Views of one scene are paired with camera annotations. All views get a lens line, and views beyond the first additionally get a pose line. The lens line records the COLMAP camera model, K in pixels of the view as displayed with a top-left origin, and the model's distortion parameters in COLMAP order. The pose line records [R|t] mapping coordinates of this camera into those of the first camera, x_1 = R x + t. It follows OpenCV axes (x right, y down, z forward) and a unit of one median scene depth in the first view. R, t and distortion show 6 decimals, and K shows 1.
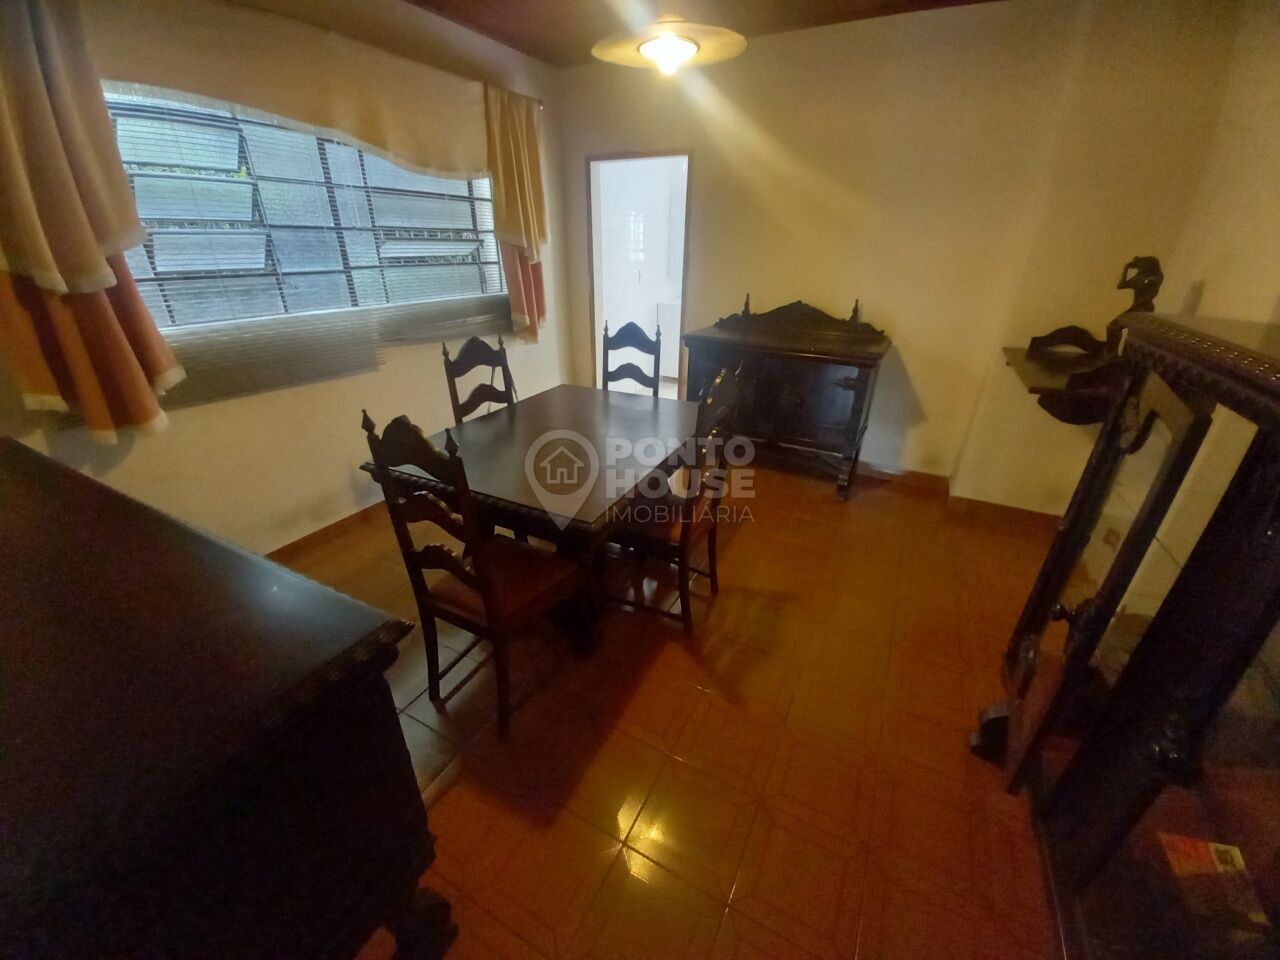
lens RADIAL K [[500.6, 0, 635.8], [0, 500.6, 482.6], [0, 0, 1]] dist [0.013598, -0.015493]
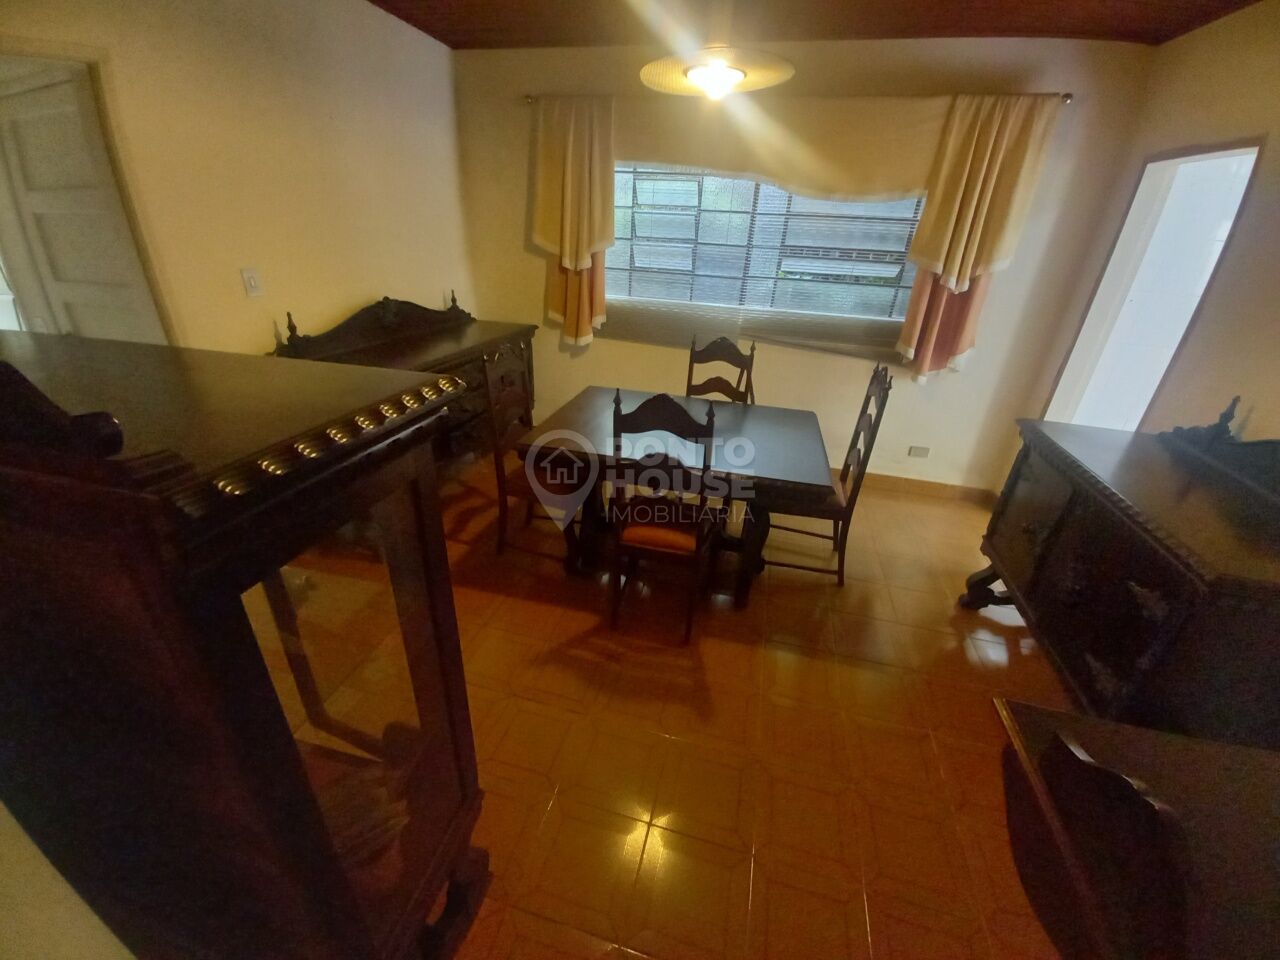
lens RADIAL K [[500.6, 0, 635.8], [0, 500.6, 482.6], [0, 0, 1]] dist [0.013598, -0.015493]
pose [[0.222290, 0.427913, -0.876058, 0.764656], [-0.464708, 0.836409, 0.290631, -0.234643], [0.857108, 0.342506, 0.384780, 0.456151]]
